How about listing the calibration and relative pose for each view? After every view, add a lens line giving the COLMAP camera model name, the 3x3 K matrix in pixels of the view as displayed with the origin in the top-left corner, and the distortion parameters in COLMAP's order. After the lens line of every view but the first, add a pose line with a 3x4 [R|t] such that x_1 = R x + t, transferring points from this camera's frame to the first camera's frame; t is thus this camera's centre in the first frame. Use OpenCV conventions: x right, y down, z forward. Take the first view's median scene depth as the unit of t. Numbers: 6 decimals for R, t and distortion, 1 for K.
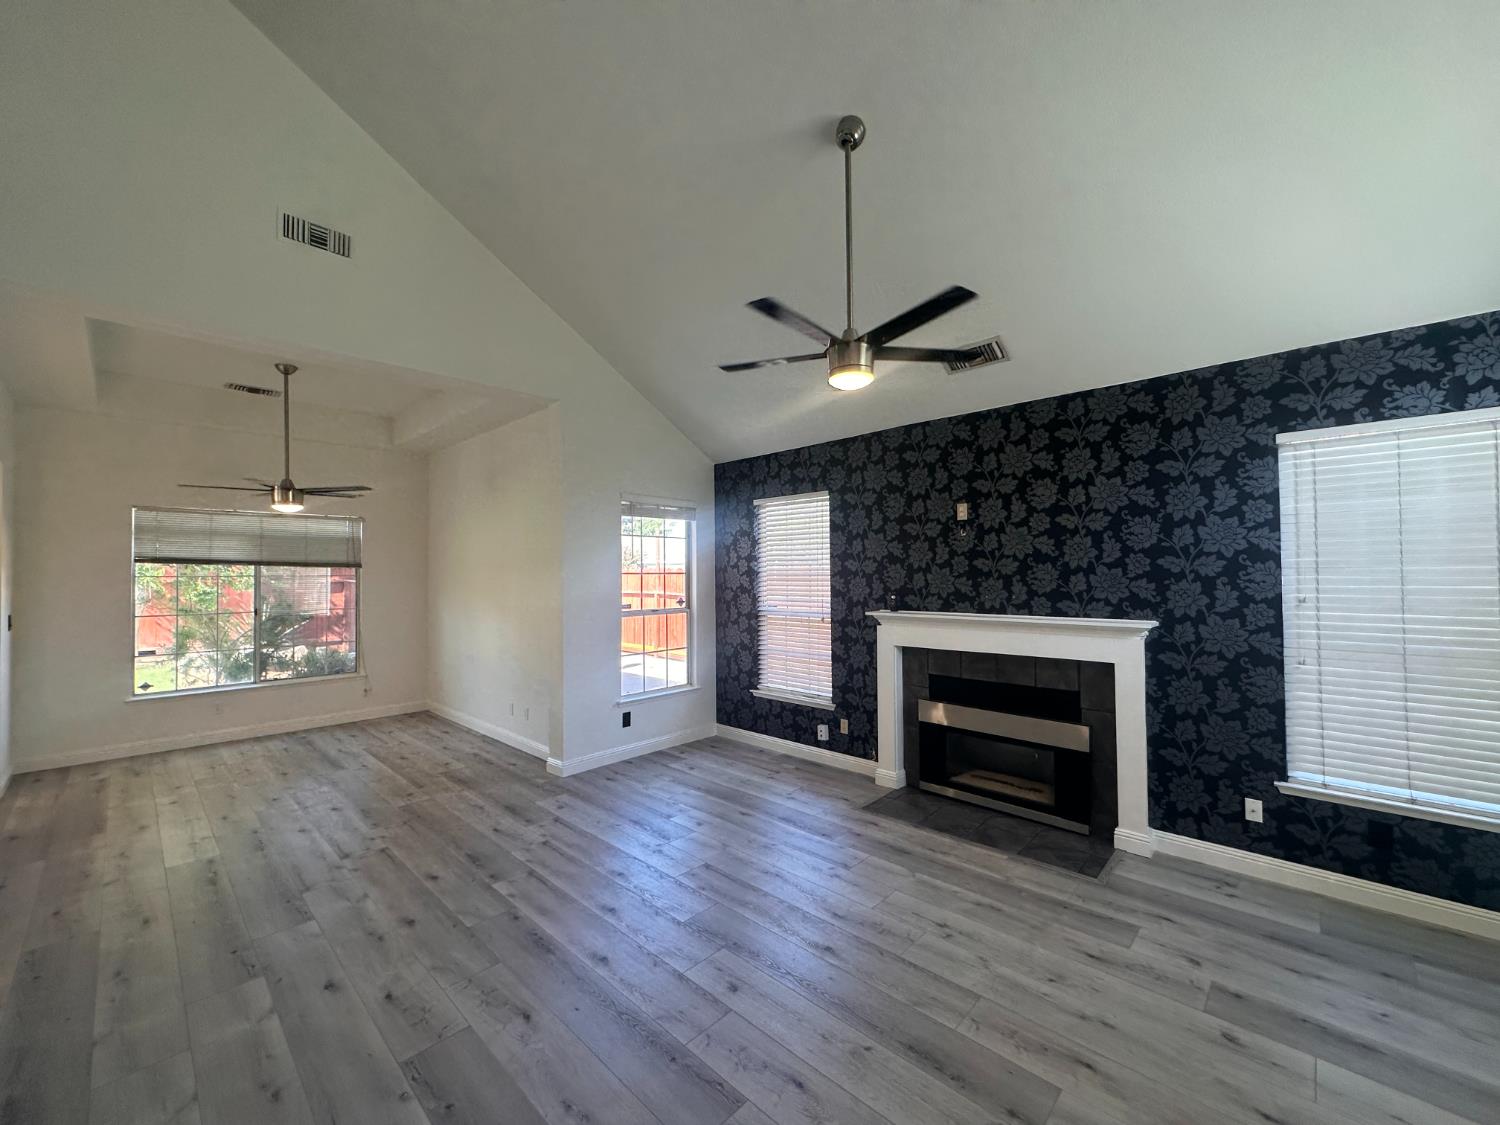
lens RADIAL K [[598.0, 0, 750.9], [0, 598.0, 562.5], [0, 0, 1]] dist [-0.006744, 0.001395]
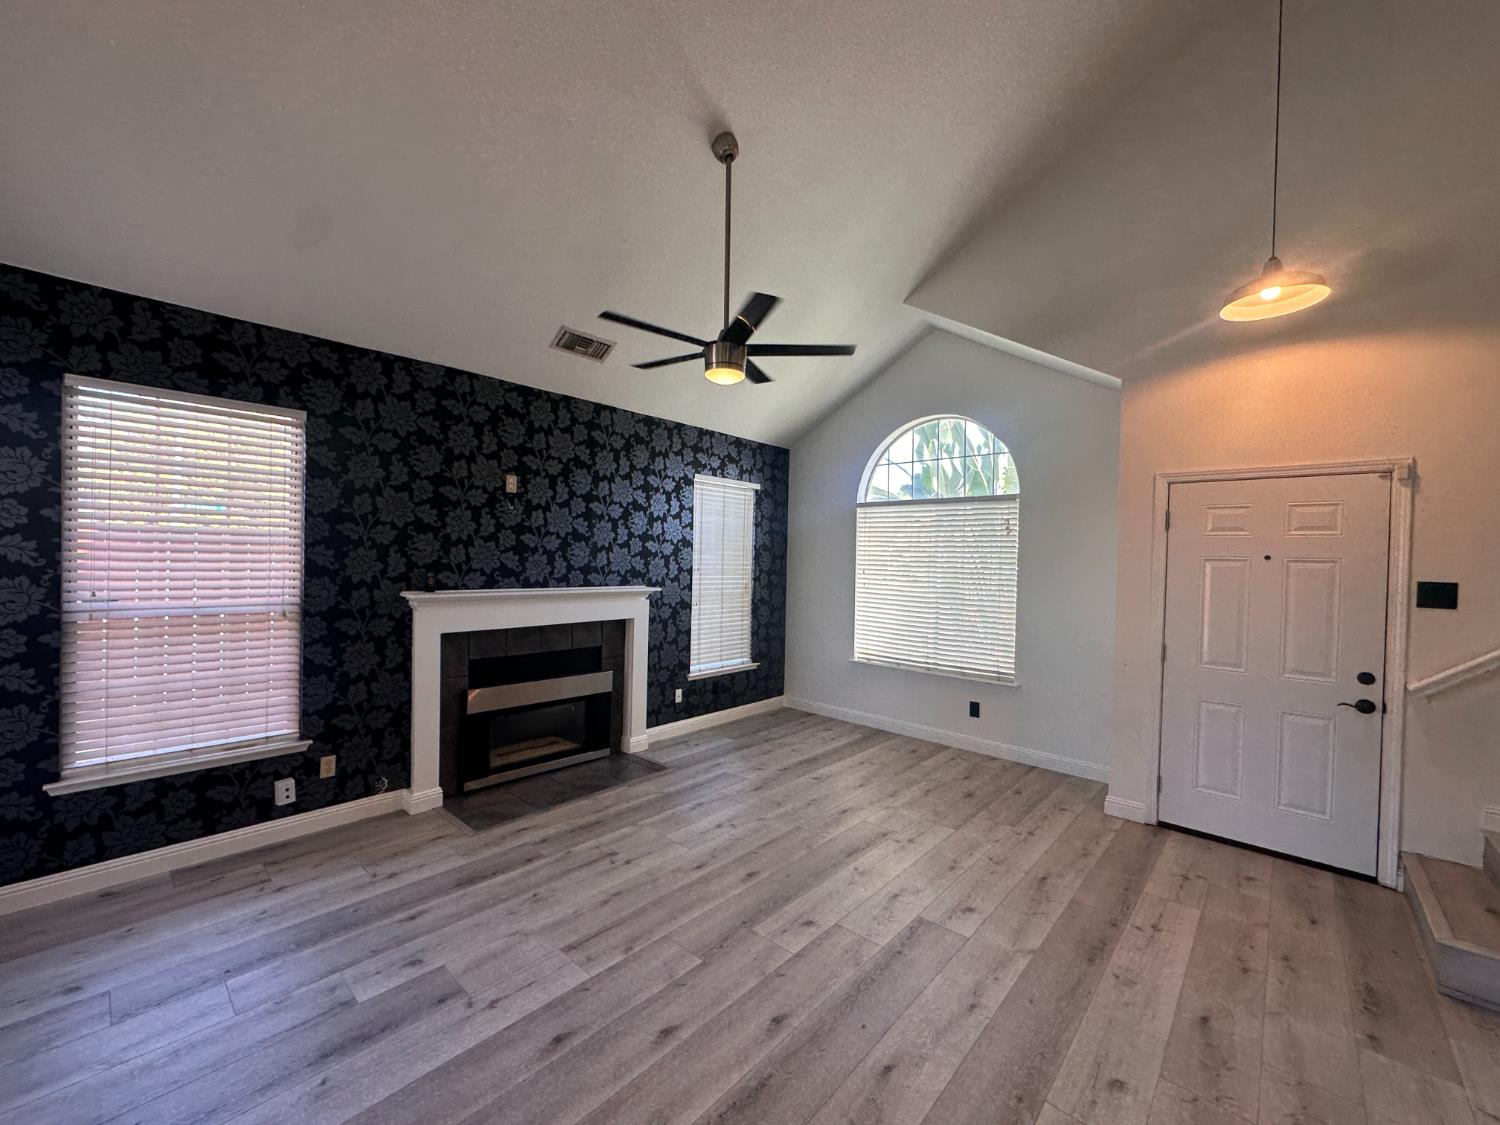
lens RADIAL K [[598.0, 0, 750.4], [0, 598.0, 562.0], [0, 0, 1]] dist [-0.006744, 0.001395]
pose [[-0.025026, -0.000253, 0.999687, -0.661479], [-0.041767, 0.999127, -0.000793, 0.027114], [-0.998814, -0.041774, -0.025015, 0.677347]]
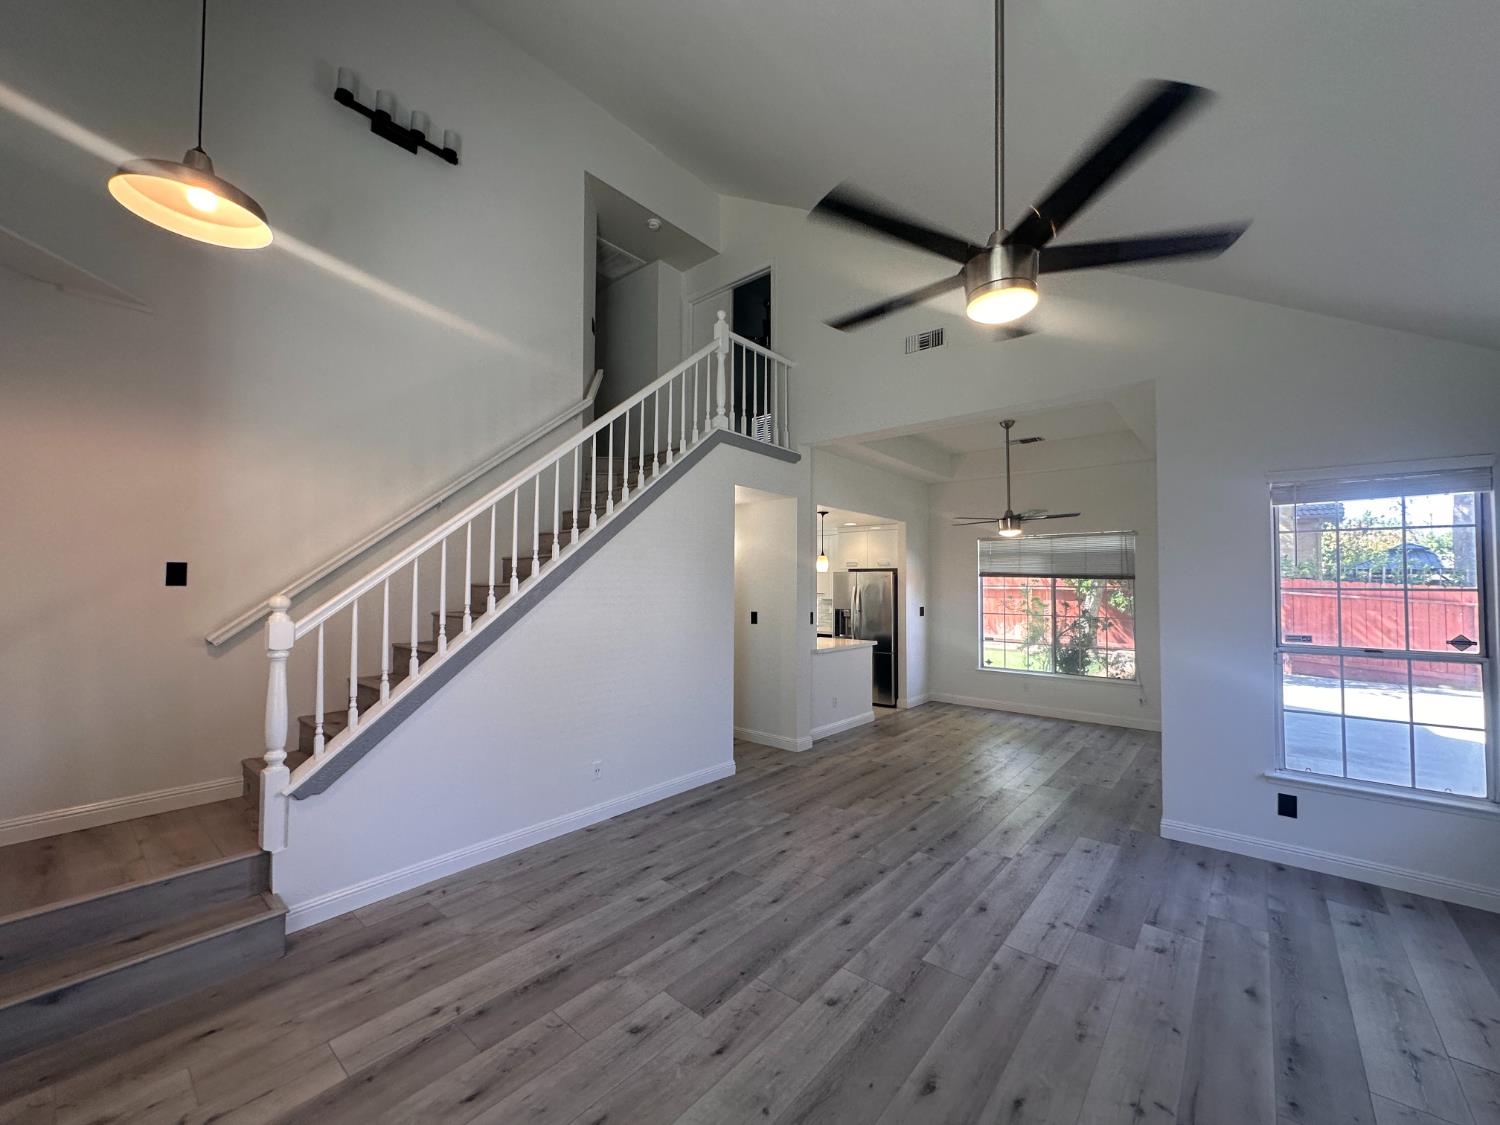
lens RADIAL K [[598.0, 0, 749.5], [0, 598.0, 566.5], [0, 0, 1]] dist [-0.006744, 0.001395]
pose [[0.052687, -0.022066, -0.998367, 0.570485], [0.012393, 0.999693, -0.021442, -0.000107], [0.998534, -0.011243, 0.052944, 0.475028]]
